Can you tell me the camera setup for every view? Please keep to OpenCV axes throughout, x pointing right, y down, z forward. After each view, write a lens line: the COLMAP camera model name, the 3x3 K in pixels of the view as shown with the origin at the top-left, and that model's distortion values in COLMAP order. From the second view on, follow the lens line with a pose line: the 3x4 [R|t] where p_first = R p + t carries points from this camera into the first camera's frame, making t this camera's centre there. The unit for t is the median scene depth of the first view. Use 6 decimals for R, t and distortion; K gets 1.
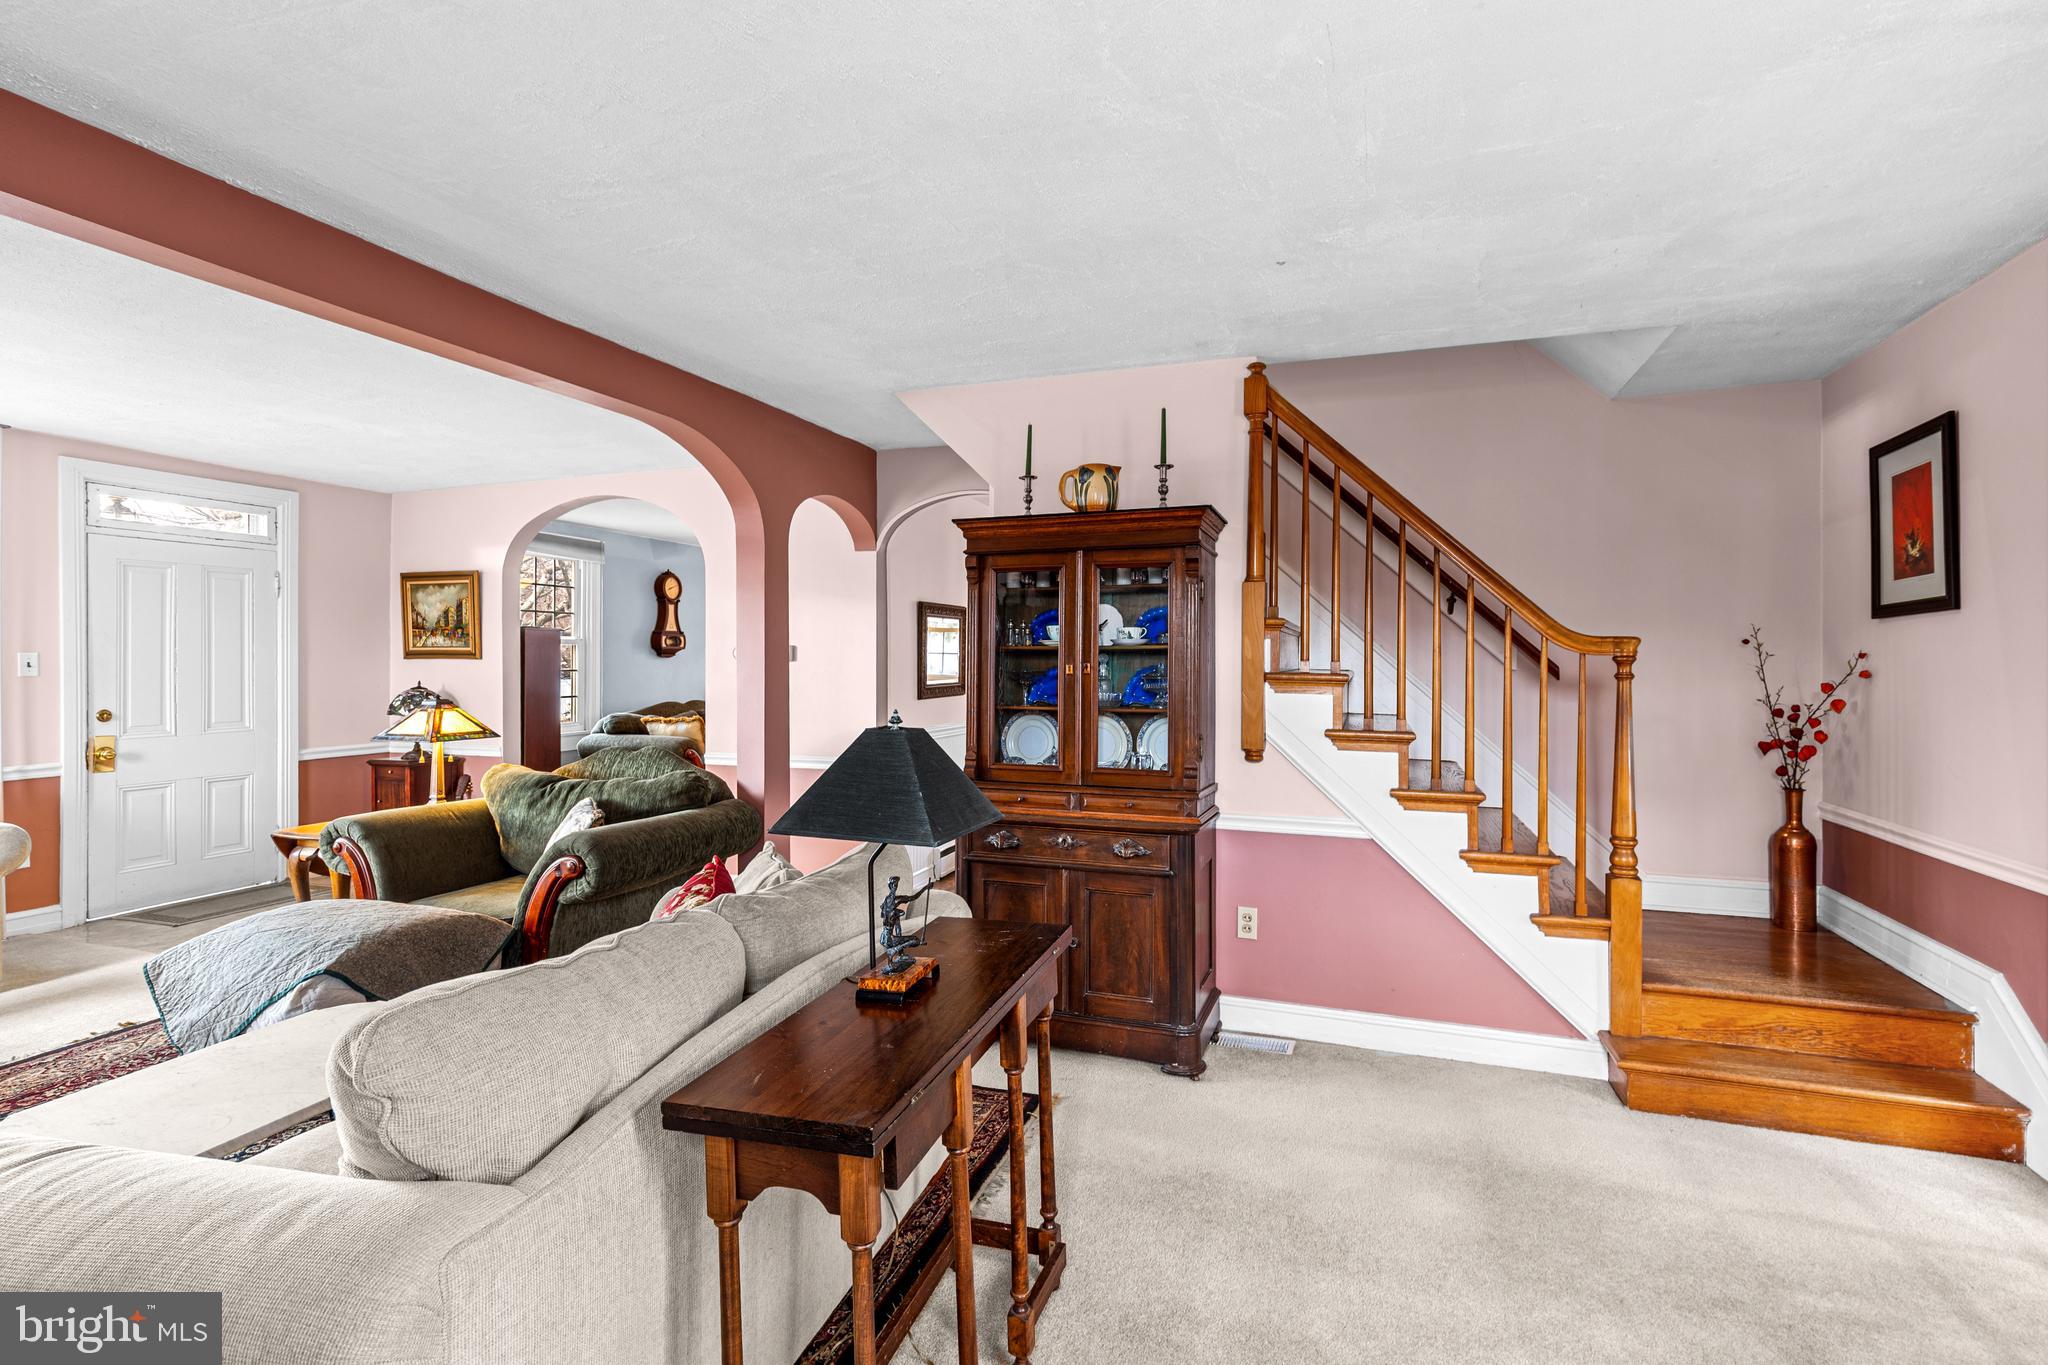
lens RADIAL K [[930.1, 0, 1024.7], [0, 930.1, 666.6], [0, 0, 1]] dist [-0.000079, 0.000010]
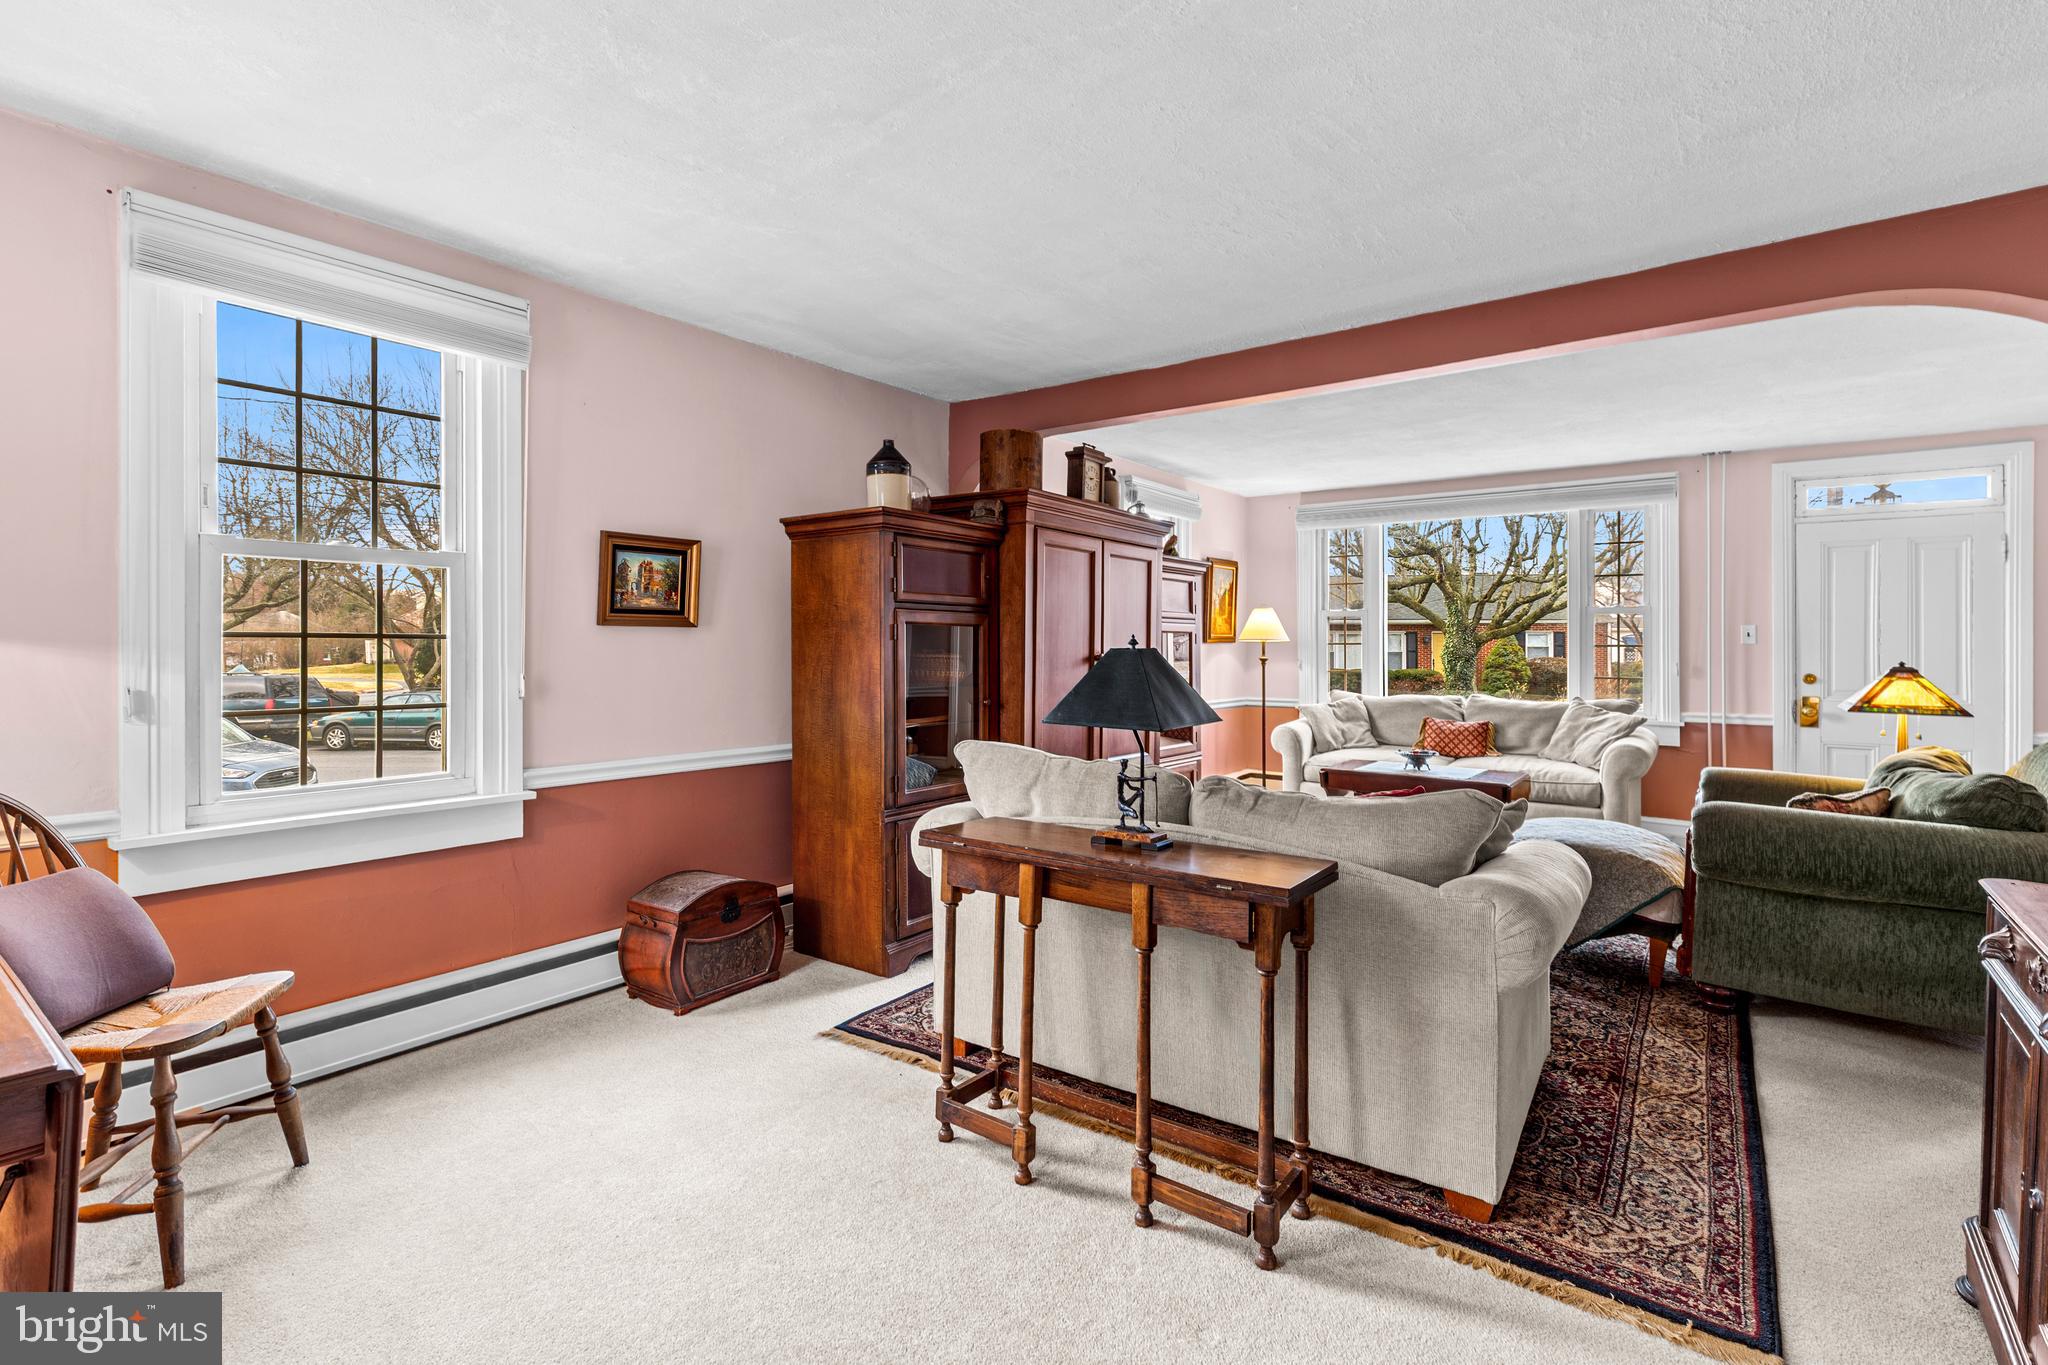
lens RADIAL K [[930.1, 0, 1024.7], [0, 930.1, 666.6], [0, 0, 1]] dist [-0.000079, 0.000010]
pose [[-0.304653, 0.022877, -0.952189, 0.432032], [-0.014859, 0.999476, 0.028768, 0.019356], [0.952347, 0.022913, -0.304154, 0.434287]]
